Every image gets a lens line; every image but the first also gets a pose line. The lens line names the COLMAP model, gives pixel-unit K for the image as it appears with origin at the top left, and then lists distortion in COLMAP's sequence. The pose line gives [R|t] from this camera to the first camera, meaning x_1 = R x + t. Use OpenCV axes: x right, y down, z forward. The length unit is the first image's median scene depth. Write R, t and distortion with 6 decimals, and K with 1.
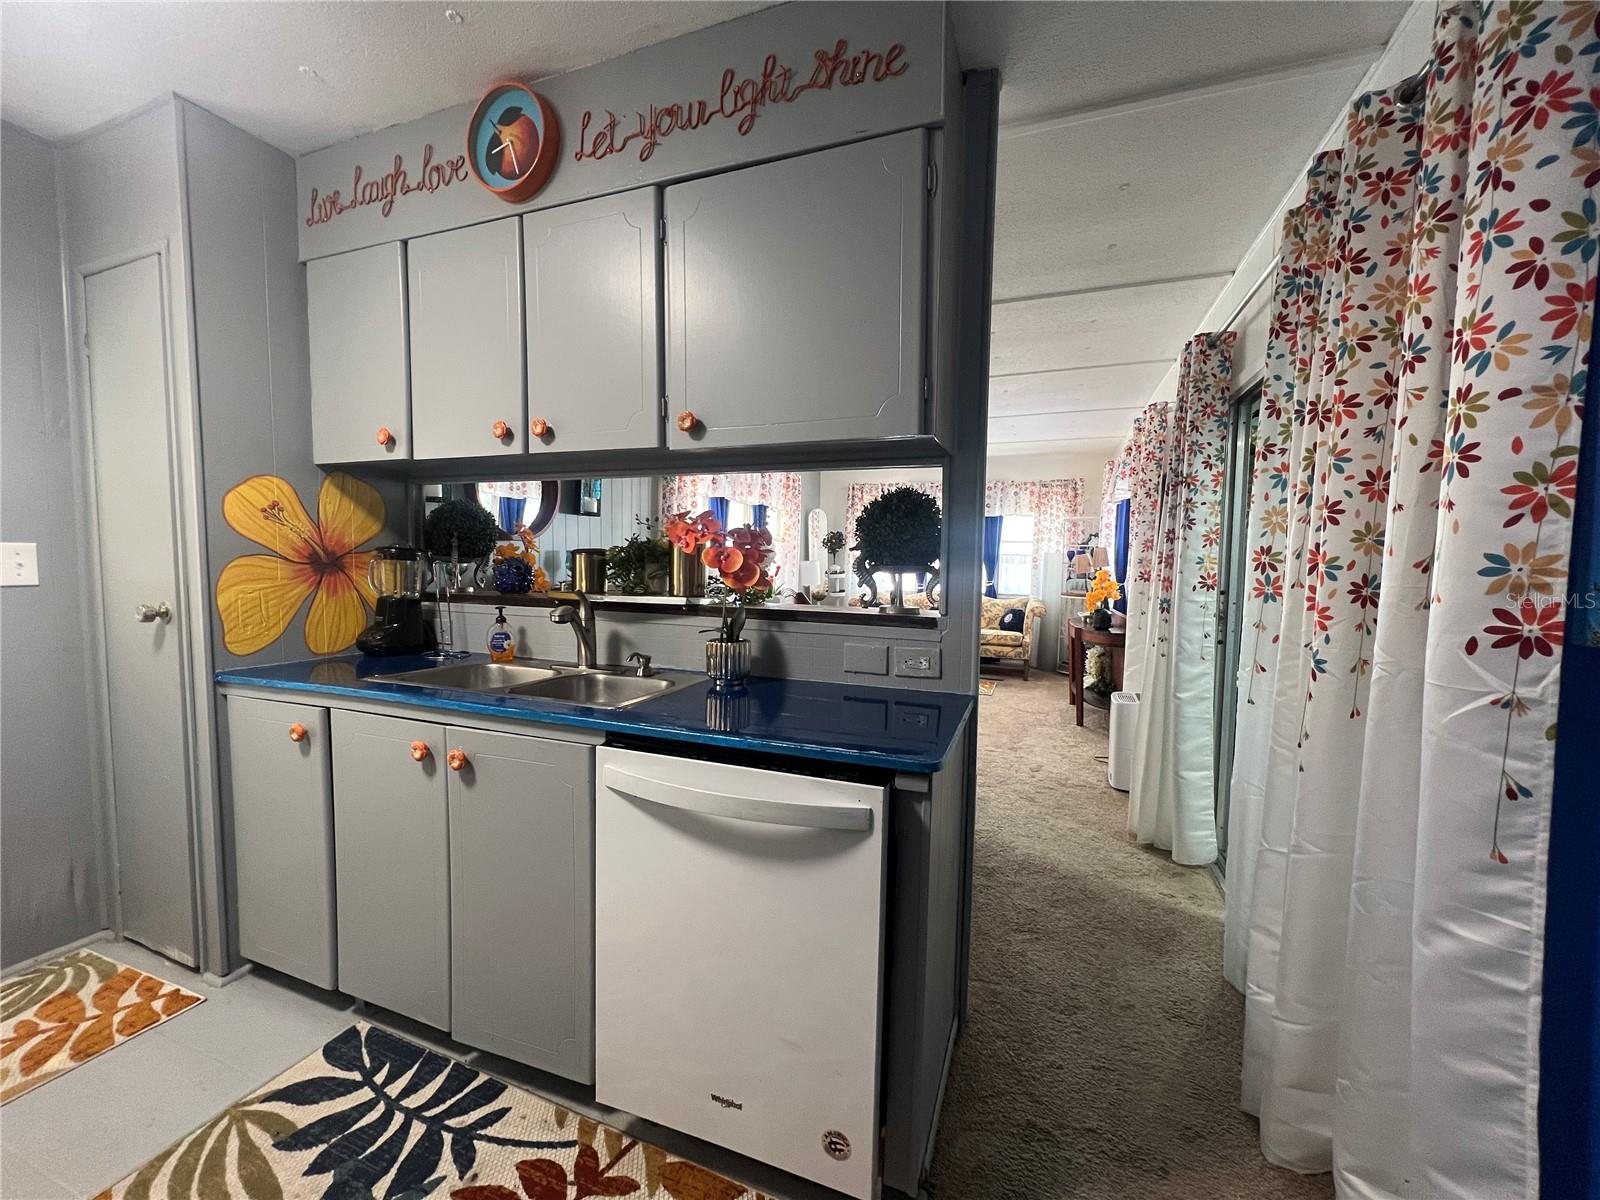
lens RADIAL K [[640.5, 0, 800.0], [0, 640.5, 600.0], [0, 0, 1]] dist [0.000024, -0.000019]
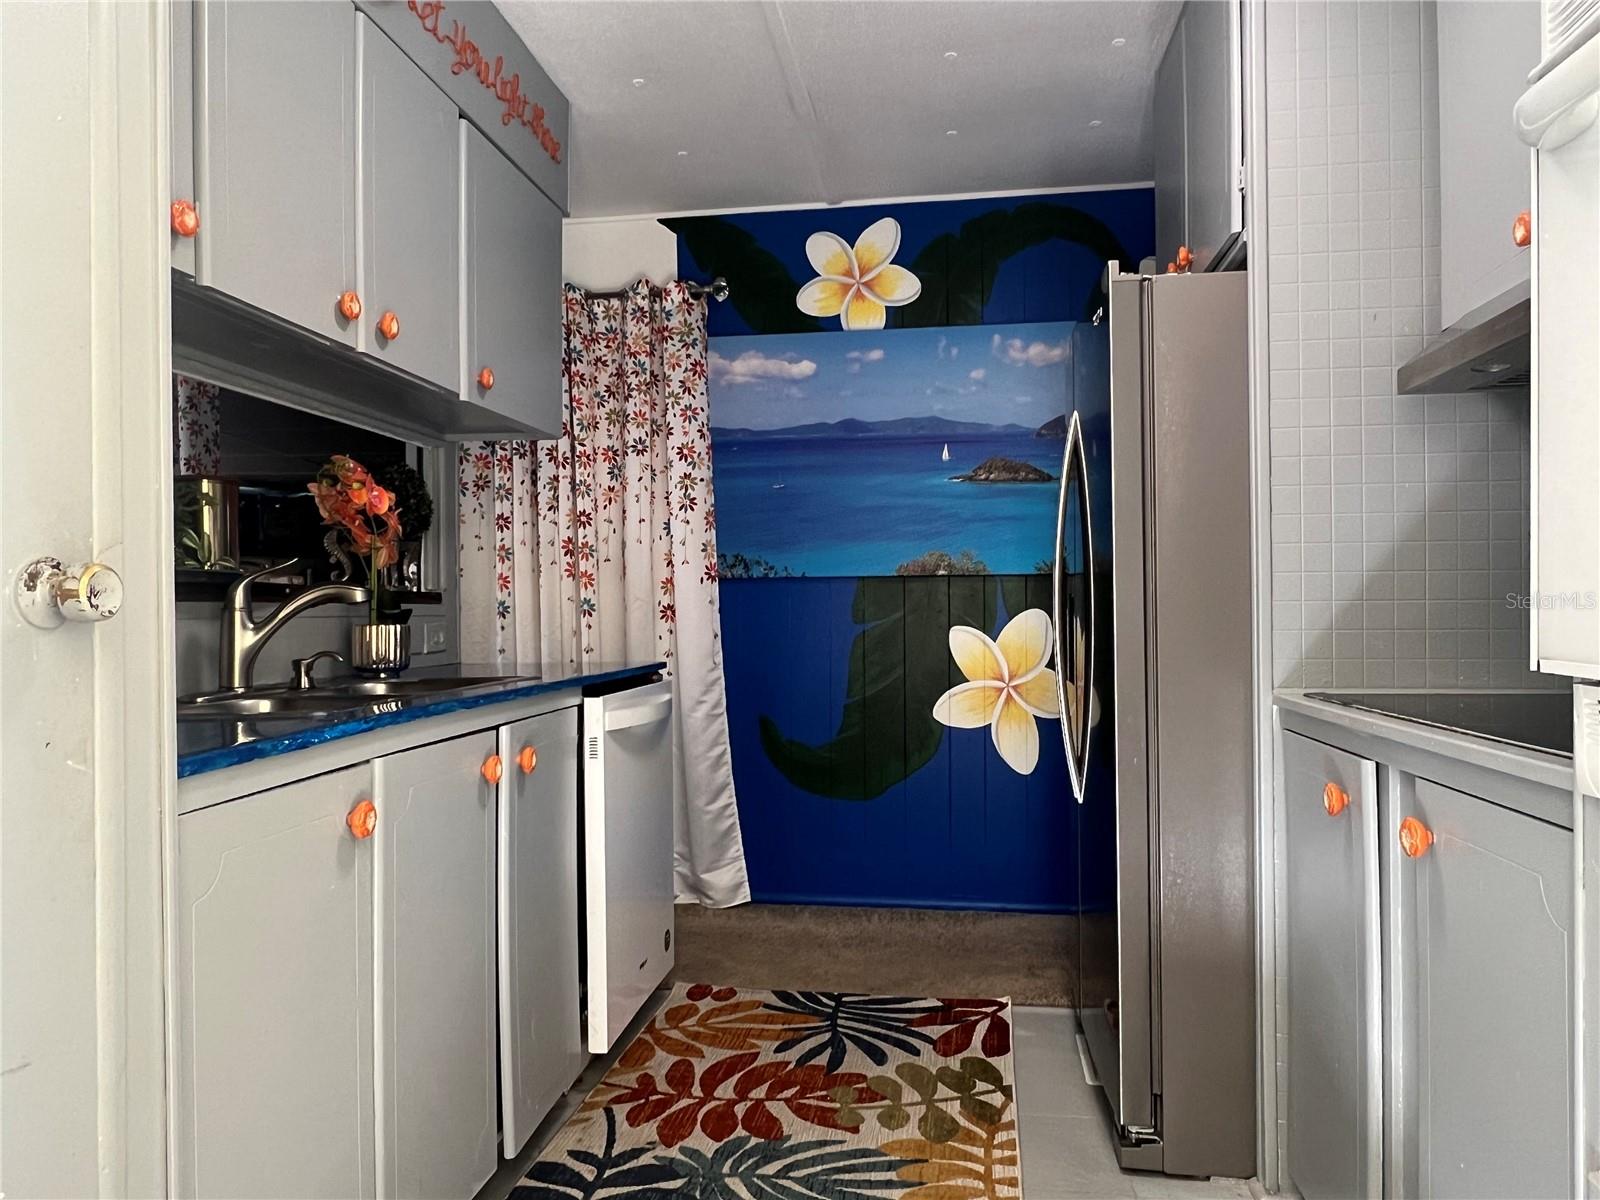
lens RADIAL K [[1097.5, 0, 800.0], [0, 1097.5, 600.0], [0, 0, 1]] dist [0.001857, 0.000325]
pose [[-0.212111, -0.008337, 0.977210, -1.984934], [0.069238, 0.997322, 0.023537, 0.046174], [-0.974790, 0.072652, -0.210966, 0.972386]]
